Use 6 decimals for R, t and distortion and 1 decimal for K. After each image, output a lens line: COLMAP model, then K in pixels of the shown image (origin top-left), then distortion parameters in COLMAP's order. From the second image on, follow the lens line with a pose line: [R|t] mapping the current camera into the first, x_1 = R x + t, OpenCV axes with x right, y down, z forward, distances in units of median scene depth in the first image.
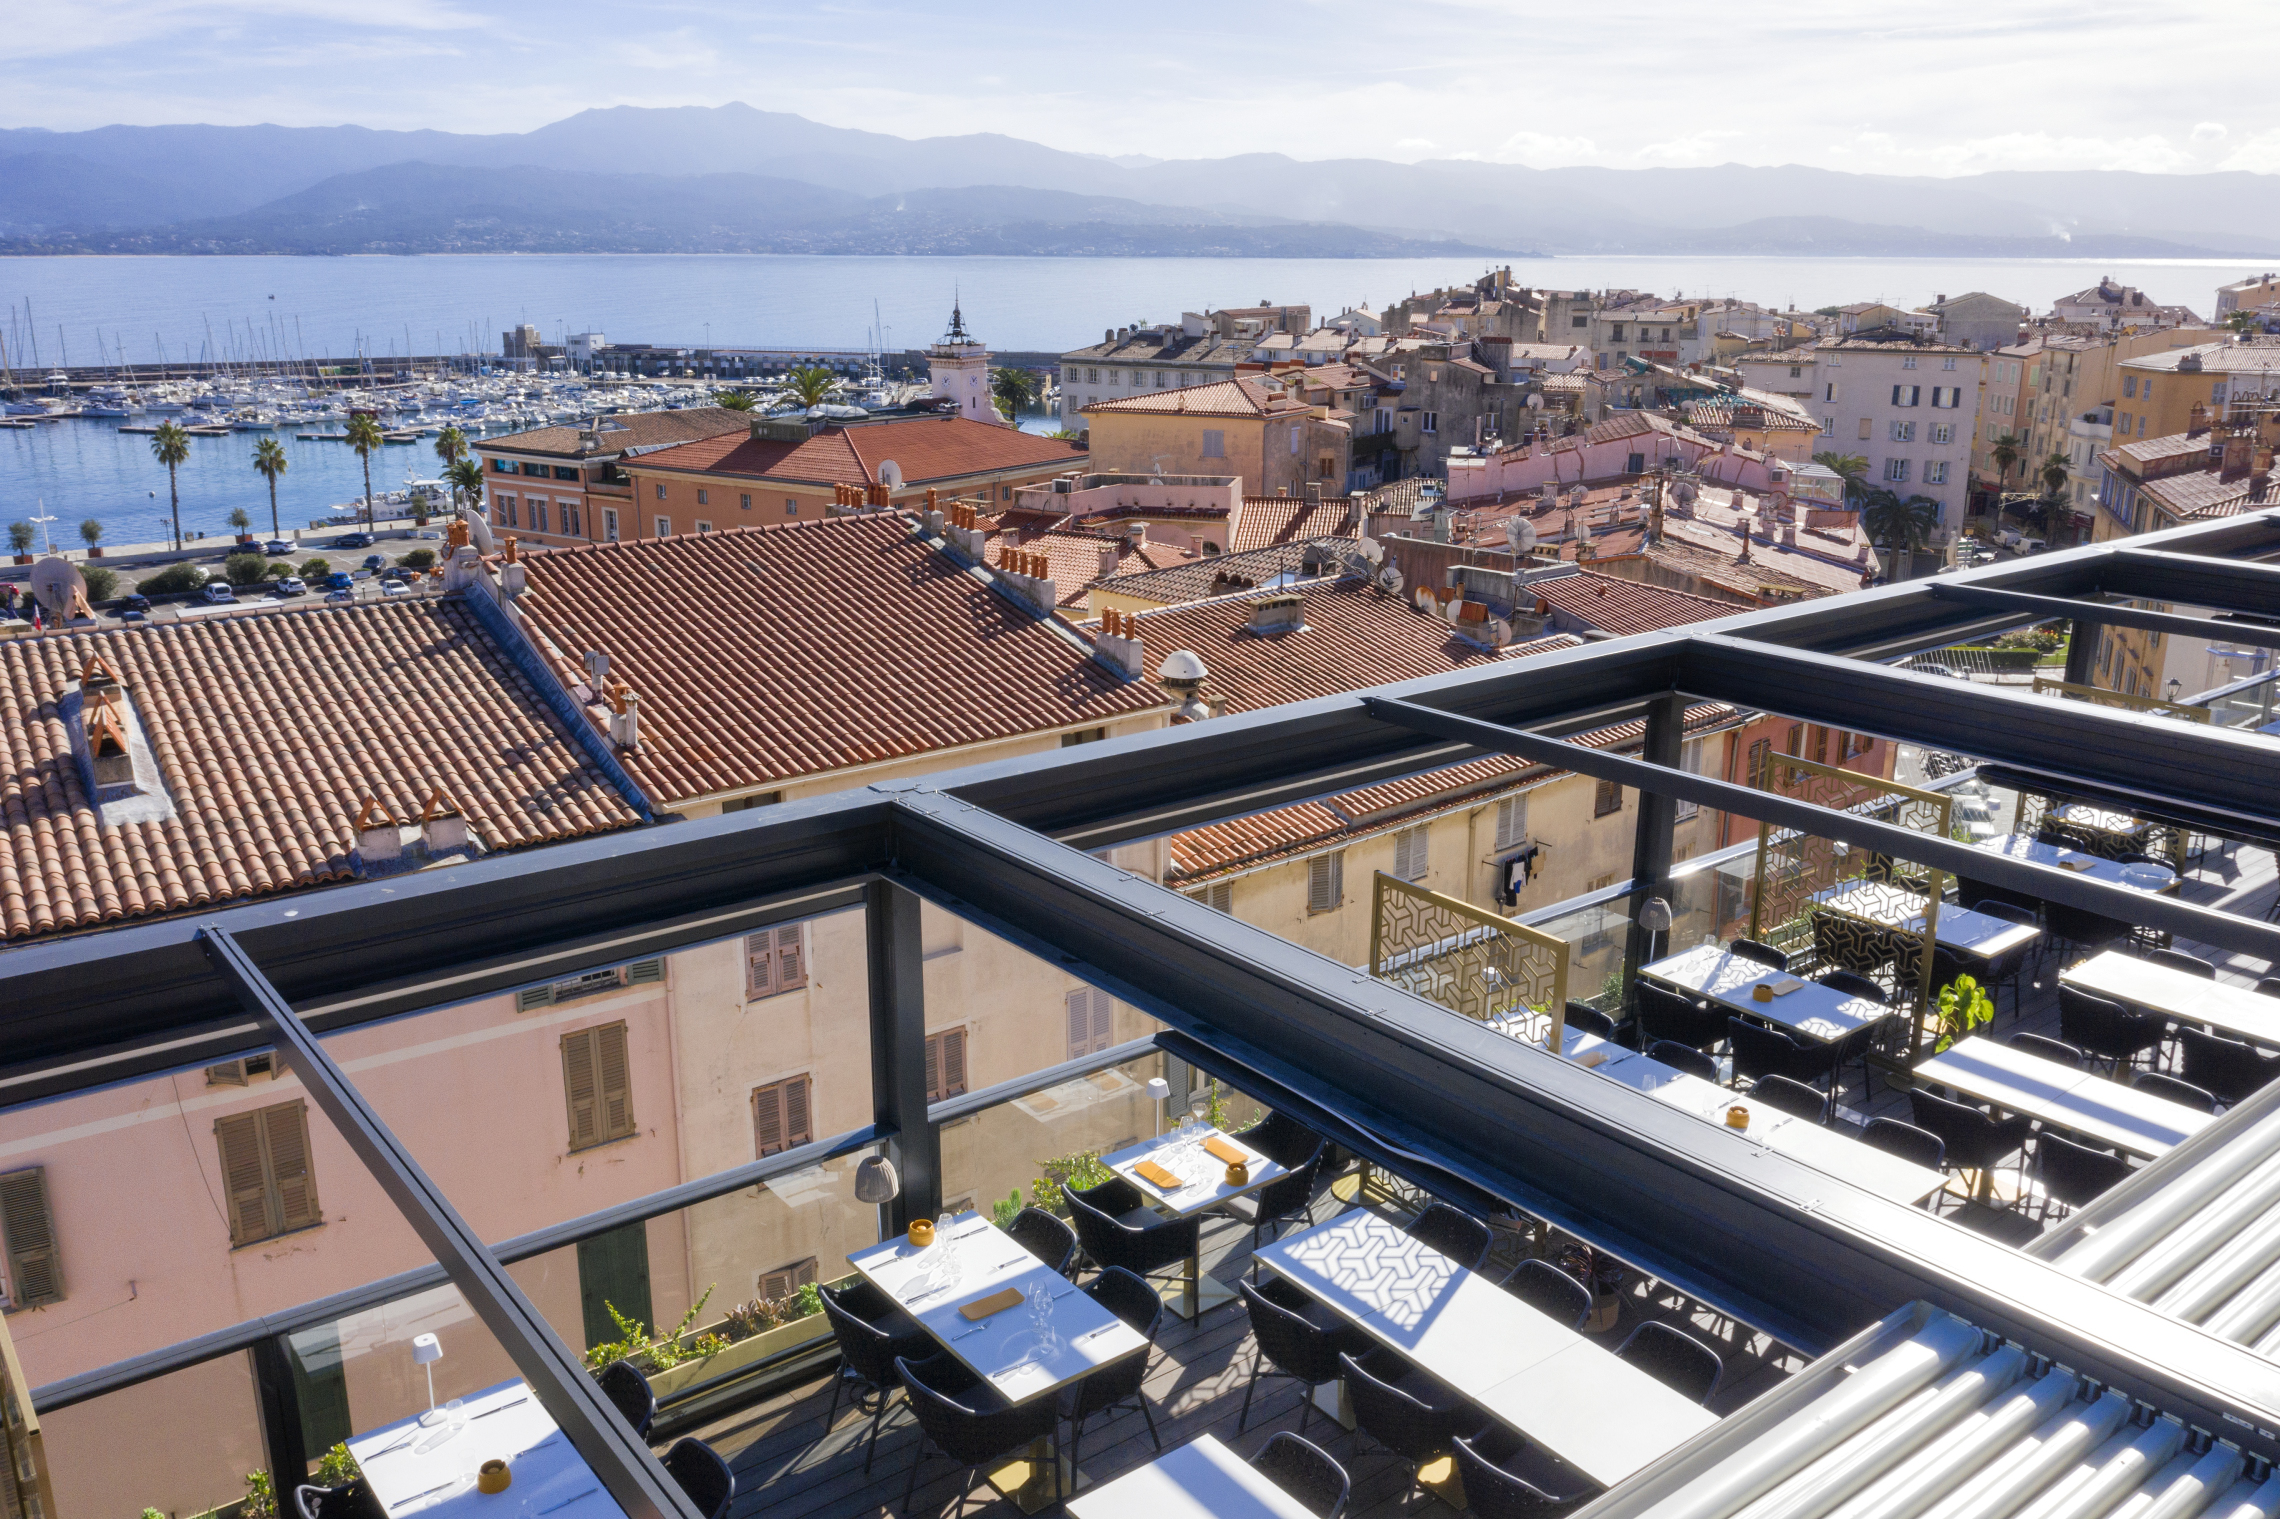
lens RADIAL K [[1798.2, 0, 1141.2], [0, 1798.2, 766.6], [0, 0, 1]] dist [-0.030950, 0.017601]
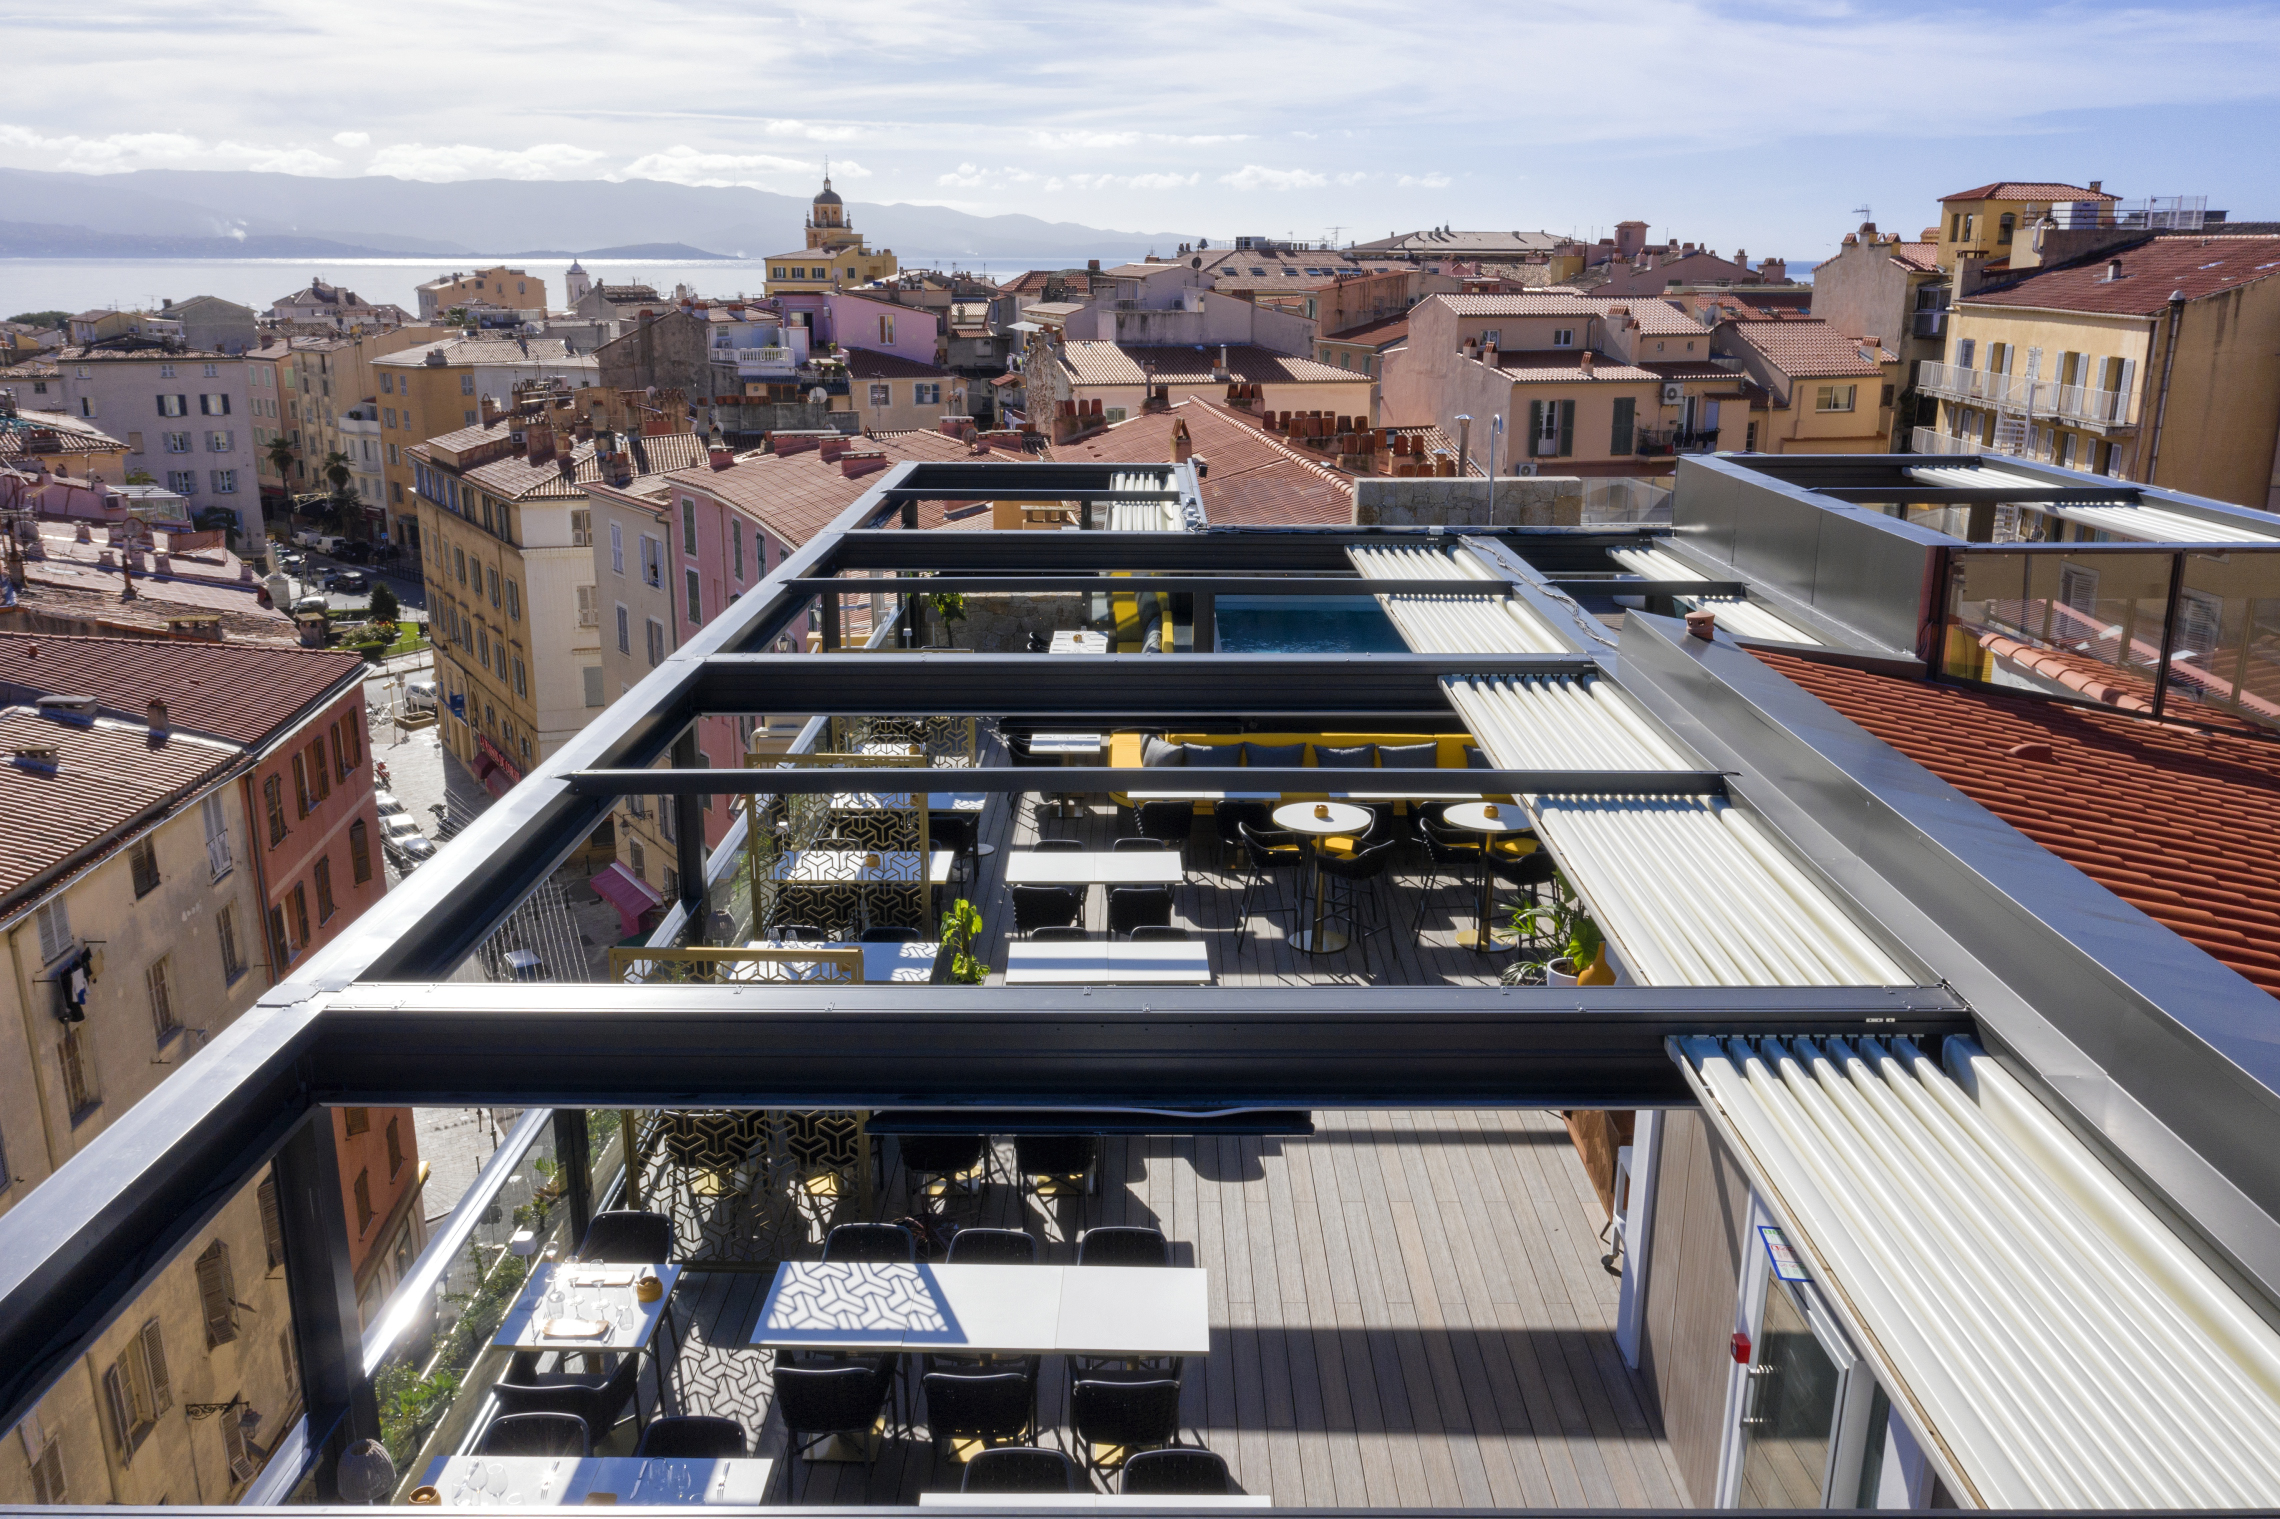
lens RADIAL K [[1798.2, 0, 1139.3], [0, 1798.2, 777.3], [0, 0, 1]] dist [-0.030950, 0.017601]
pose [[0.611679, -0.215549, 0.761175, -0.025850], [0.211274, 0.971728, 0.105394, -0.004540], [-0.762372, 0.096349, 0.639926, 0.010090]]
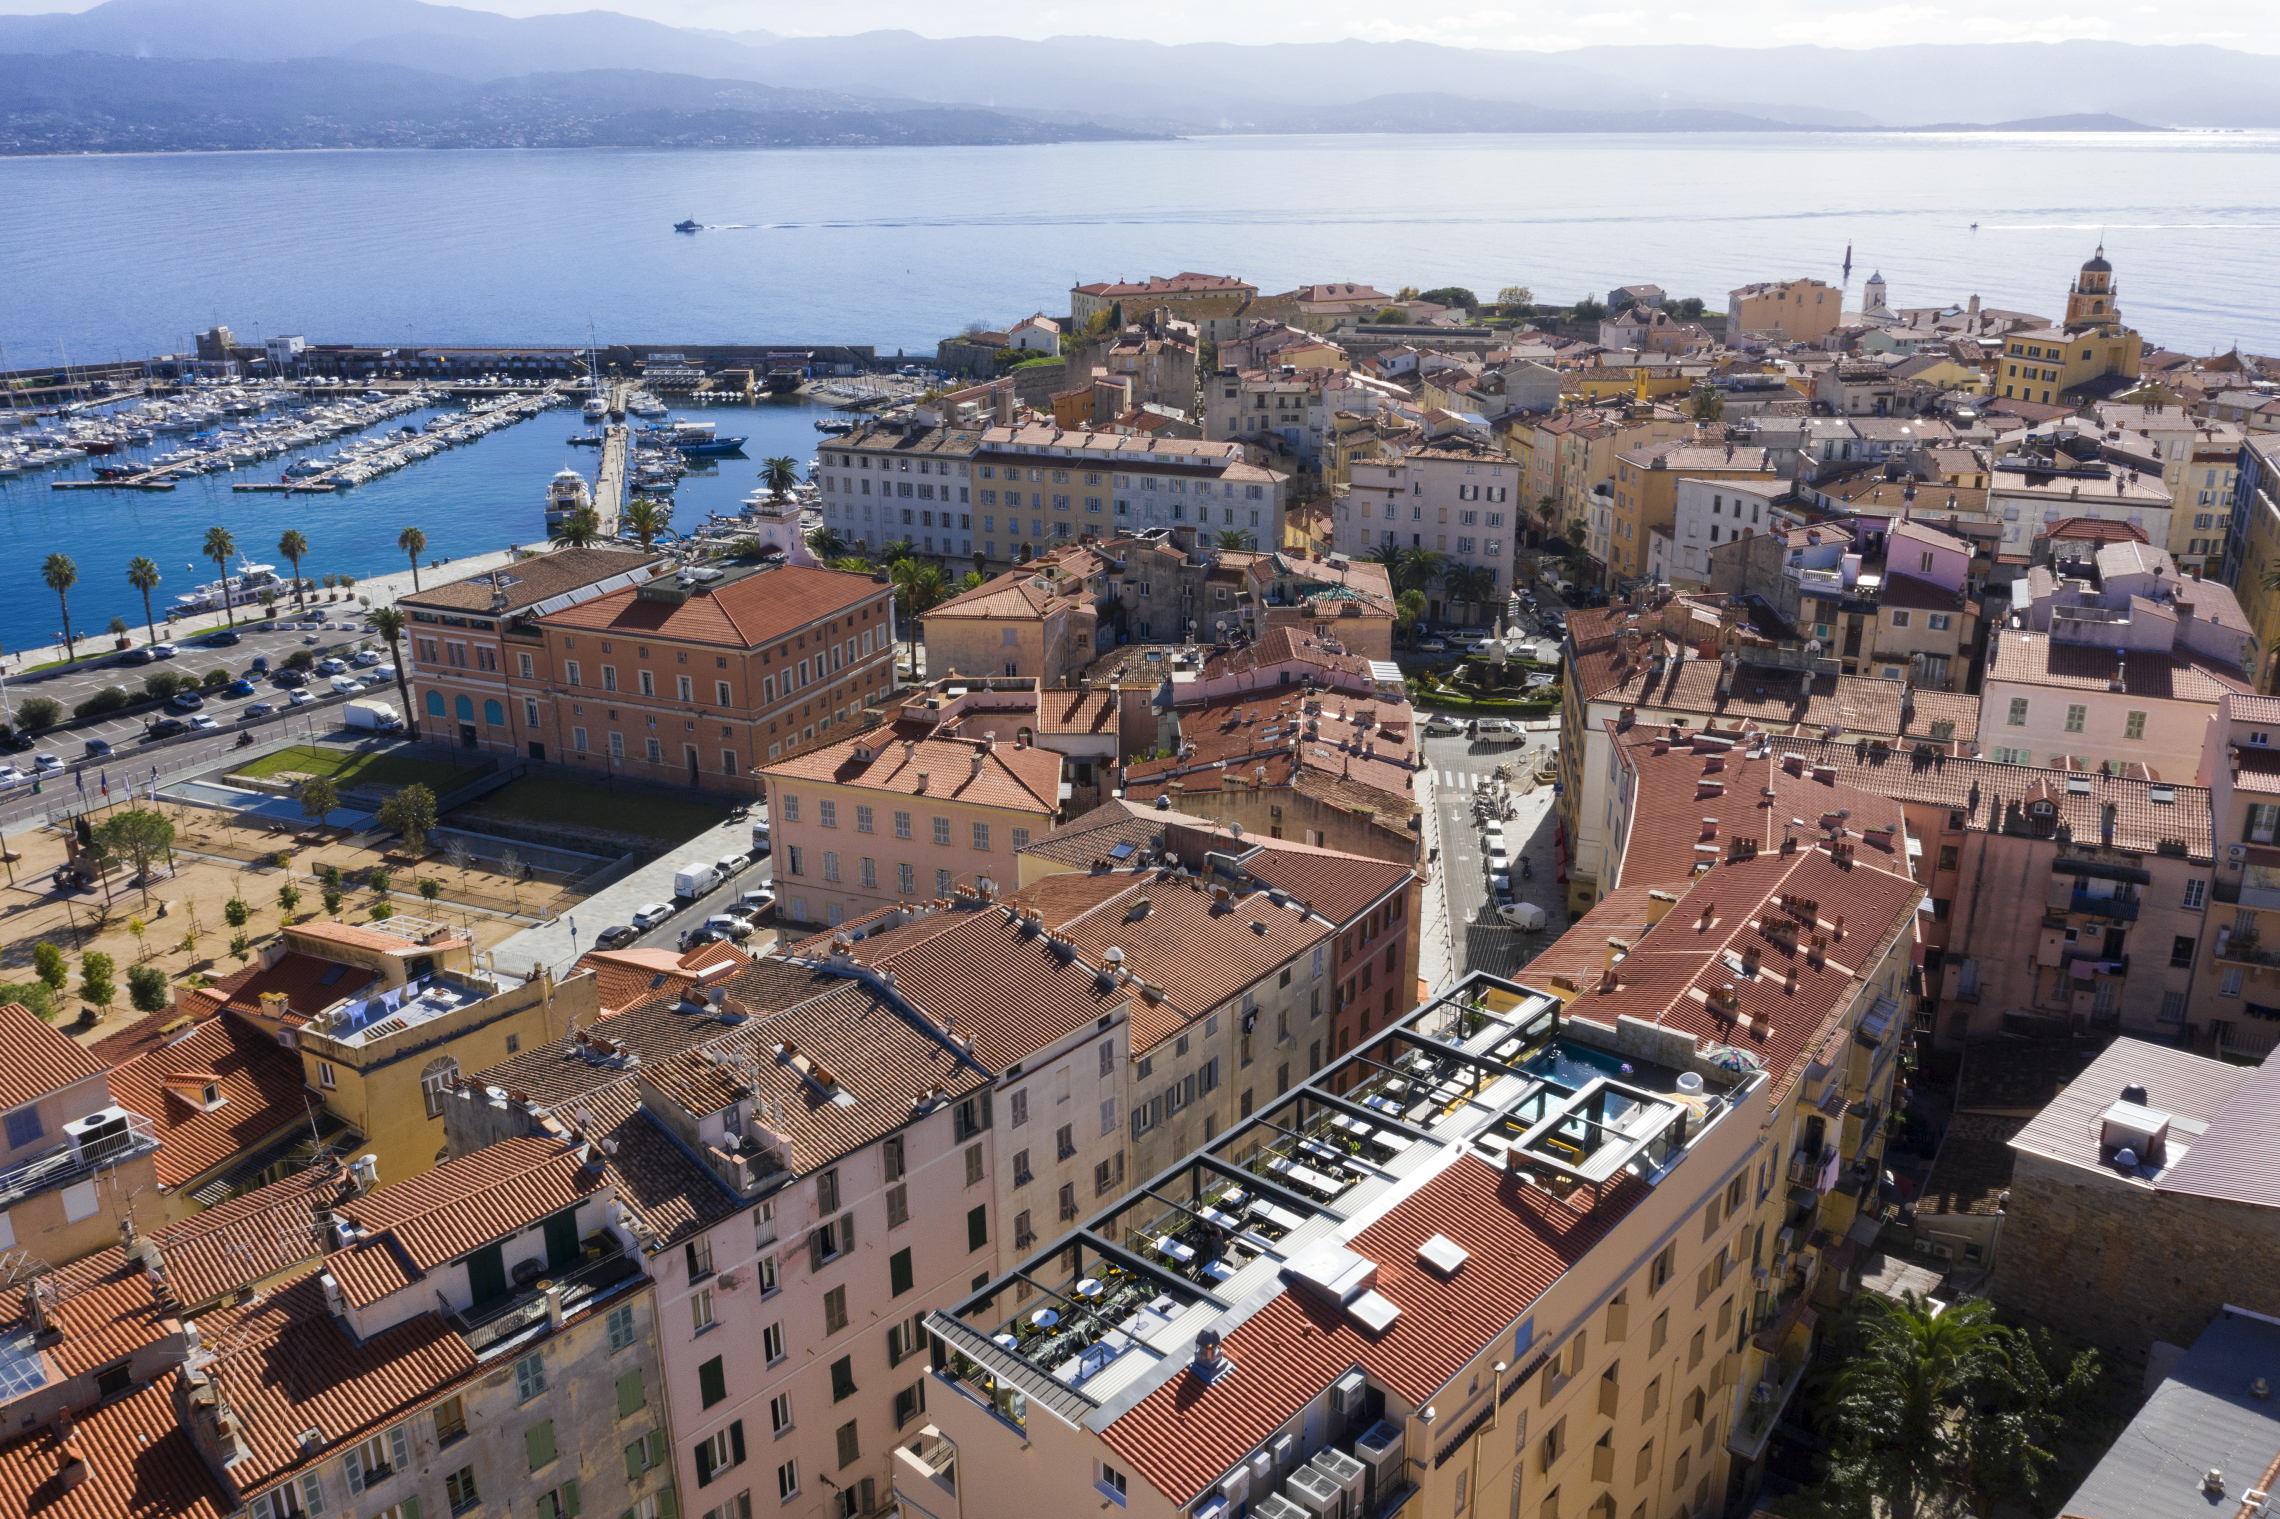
lens RADIAL K [[1798.2, 0, 1132.1], [0, 1798.2, 750.8], [0, 0, 1]] dist [-0.030950, 0.017601]
pose [[0.981954, -0.074055, 0.174015, -0.081721], [0.063994, 0.995976, 0.062743, -0.110310], [-0.177961, -0.050475, 0.982742, -0.319578]]
